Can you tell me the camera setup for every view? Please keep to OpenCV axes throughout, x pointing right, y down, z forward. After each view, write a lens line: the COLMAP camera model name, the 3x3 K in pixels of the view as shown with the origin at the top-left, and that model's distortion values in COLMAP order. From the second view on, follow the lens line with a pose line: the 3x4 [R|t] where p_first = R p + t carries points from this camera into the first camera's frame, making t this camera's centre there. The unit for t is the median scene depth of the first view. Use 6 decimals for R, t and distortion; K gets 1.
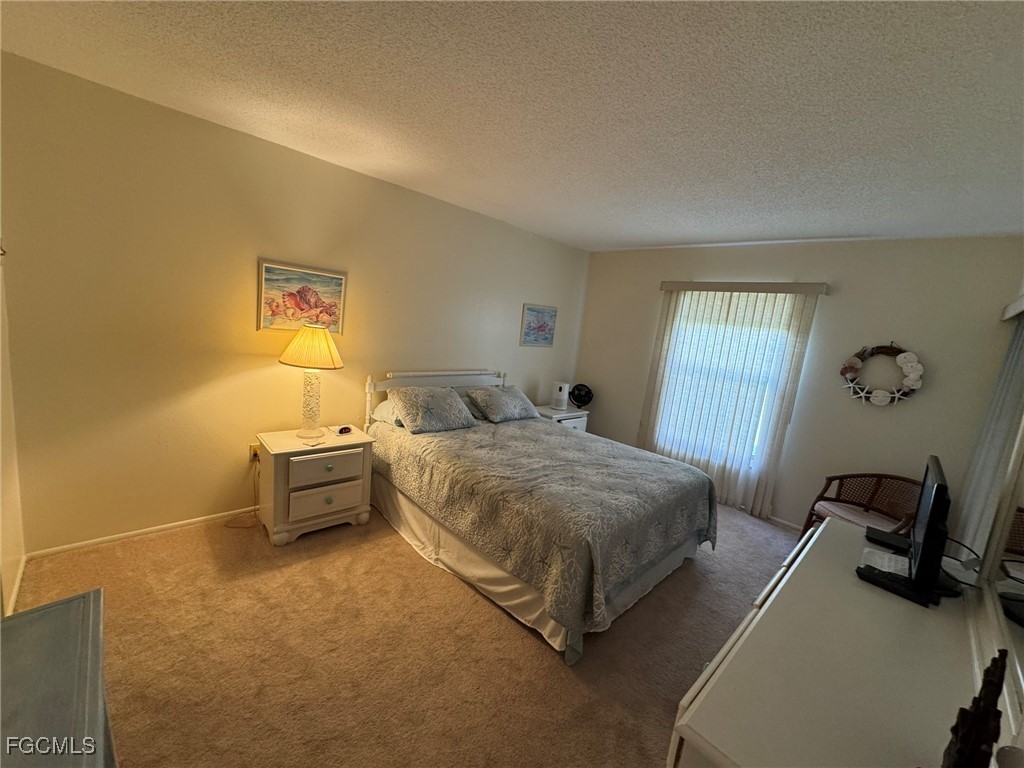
lens RADIAL K [[410.3, 0, 512.6], [0, 410.3, 383.7], [0, 0, 1]] dist [-0.003895, 0.000804]
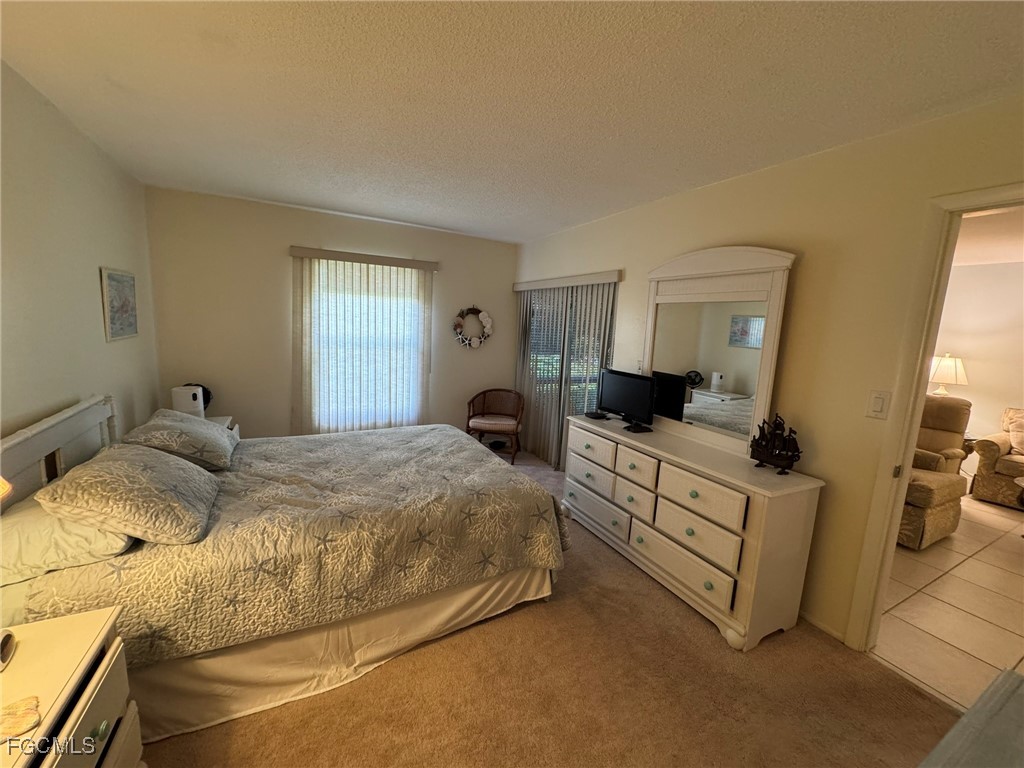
lens RADIAL K [[410.3, 0, 512.4], [0, 410.3, 383.3], [0, 0, 1]] dist [-0.003895, 0.000804]
pose [[0.281831, -0.235053, 0.930226, -0.507783], [0.128125, 0.970064, 0.206301, -0.114226], [-0.950871, 0.061043, 0.303511, 0.411398]]
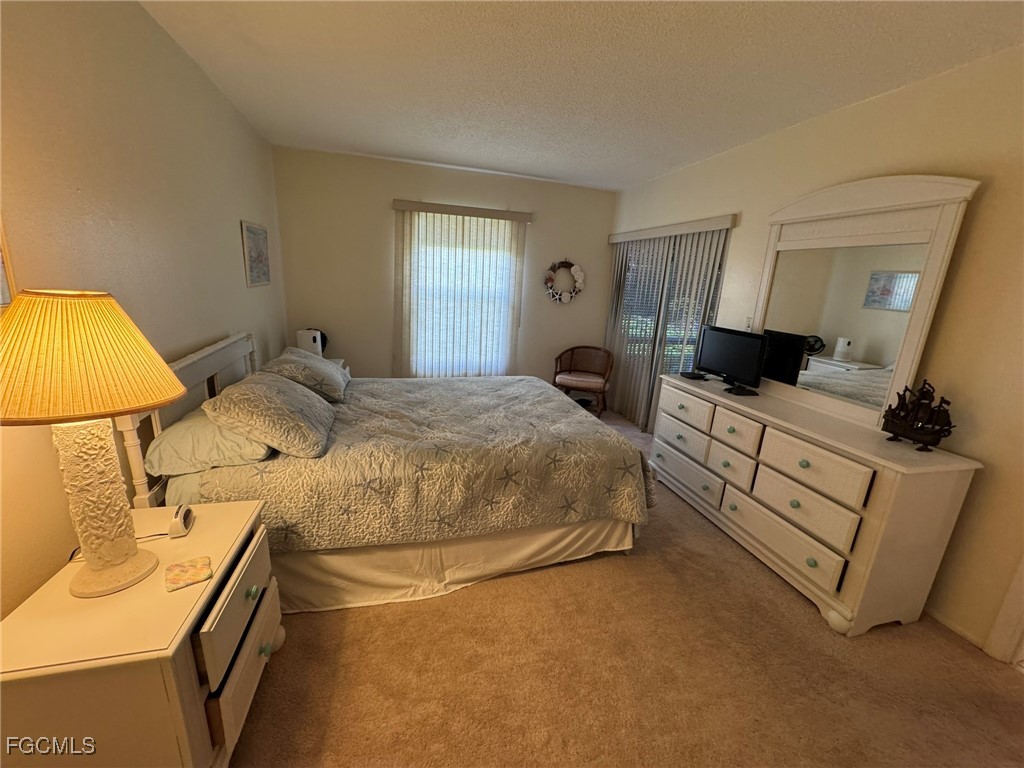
lens RADIAL K [[410.3, 0, 511.3], [0, 410.3, 384.0], [0, 0, 1]] dist [-0.003895, 0.000804]
pose [[0.479326, -0.299301, 0.825024, -0.511658], [0.131758, 0.953939, 0.269519, -0.092396], [-0.867690, -0.020484, 0.496683, 0.420970]]
